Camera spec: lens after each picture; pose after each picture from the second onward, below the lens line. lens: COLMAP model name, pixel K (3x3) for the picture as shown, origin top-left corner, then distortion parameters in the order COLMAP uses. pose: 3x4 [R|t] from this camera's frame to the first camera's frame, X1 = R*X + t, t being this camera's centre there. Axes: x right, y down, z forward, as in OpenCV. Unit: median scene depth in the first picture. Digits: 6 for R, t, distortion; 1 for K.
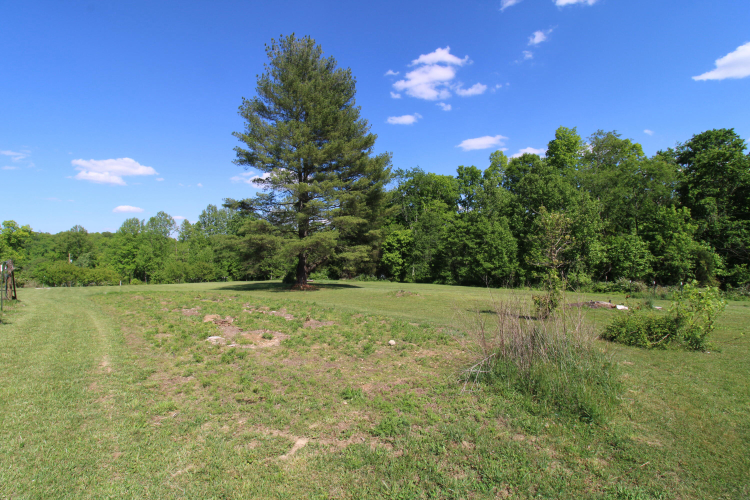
lens RADIAL K [[348.7, 0, 376.0], [0, 348.7, 243.4], [0, 0, 1]] dist [0.010850, -0.020952]
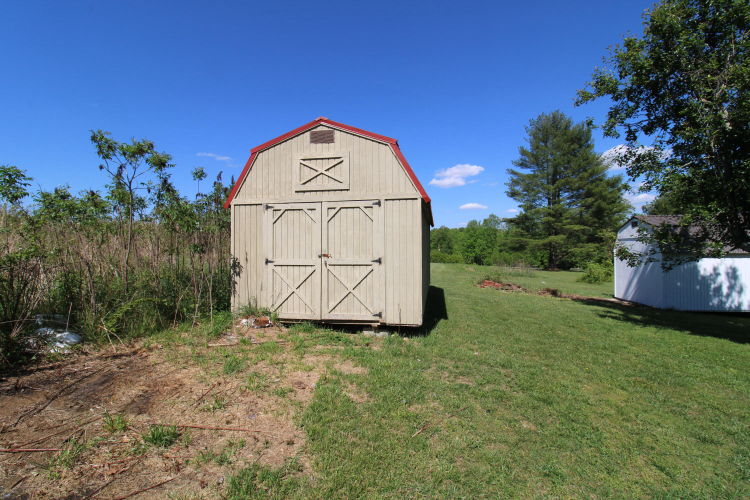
lens RADIAL K [[348.7, 0, 376.0], [0, 348.7, 243.4], [0, 0, 1]] dist [0.010850, -0.020952]
pose [[0.619758, 0.006166, -0.784769, 0.255386], [0.012947, 0.999753, 0.018080, -0.014995], [0.784687, -0.021366, 0.619524, -0.283043]]
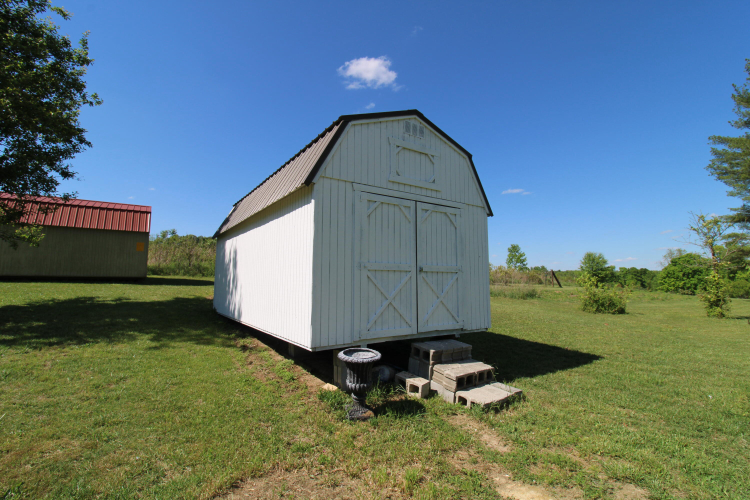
lens RADIAL K [[348.7, 0, 376.0], [0, 348.7, 243.4], [0, 0, 1]] dist [0.010850, -0.020952]
pose [[-0.136911, -0.087563, -0.986706, 0.332848], [0.030868, 0.995225, -0.092602, 0.008945], [0.990102, -0.043135, -0.133554, 0.017728]]
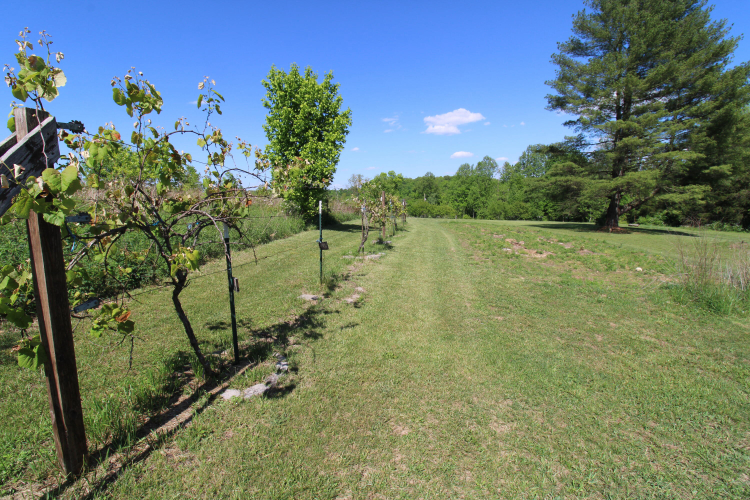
lens RADIAL K [[348.7, 0, 376.0], [0, 348.7, 243.4], [0, 0, 1]] dist [0.010850, -0.020952]
pose [[0.656133, 0.105706, -0.747205, 0.042448], [0.023763, 0.986756, 0.160461, -0.003679], [0.754271, -0.123040, 0.644932, -0.061154]]
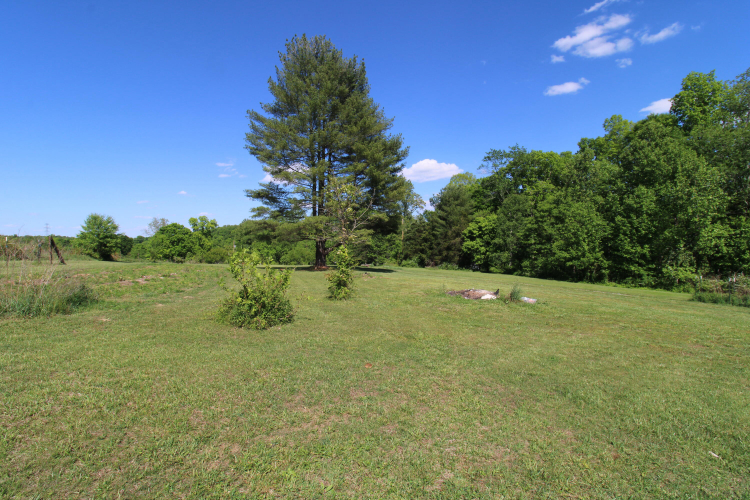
lens RADIAL K [[348.7, 0, 376.0], [0, 348.7, 243.4], [0, 0, 1]] dist [0.010850, -0.020952]
pose [[0.914679, 0.007738, -0.404108, 0.189280], [0.004408, 0.999566, 0.029117, 0.006261], [0.404158, -0.028414, 0.914248, 0.033383]]
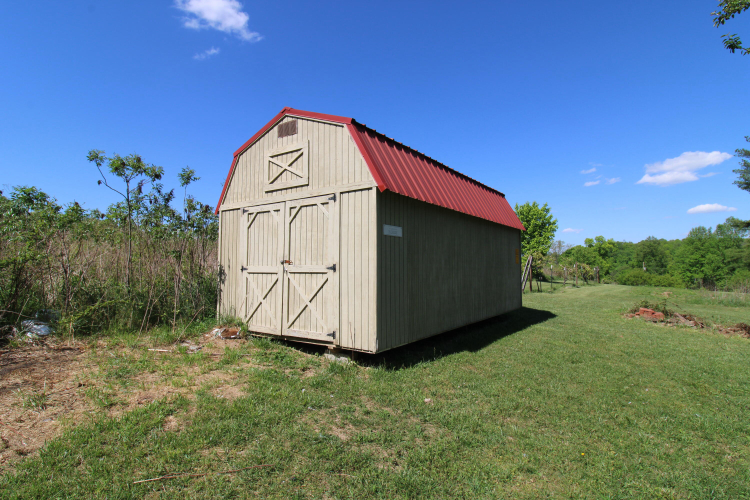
lens RADIAL K [[386.6, 0, 378.1], [0, 386.6, 243.0], [0, 0, 1]] dist [-0.005988, -0.002091]
pose [[0.226996, -0.040462, -0.973055, 0.265585], [0.022281, 0.999091, -0.036347, -0.011328], [0.973641, -0.013430, 0.227691, -0.240707]]
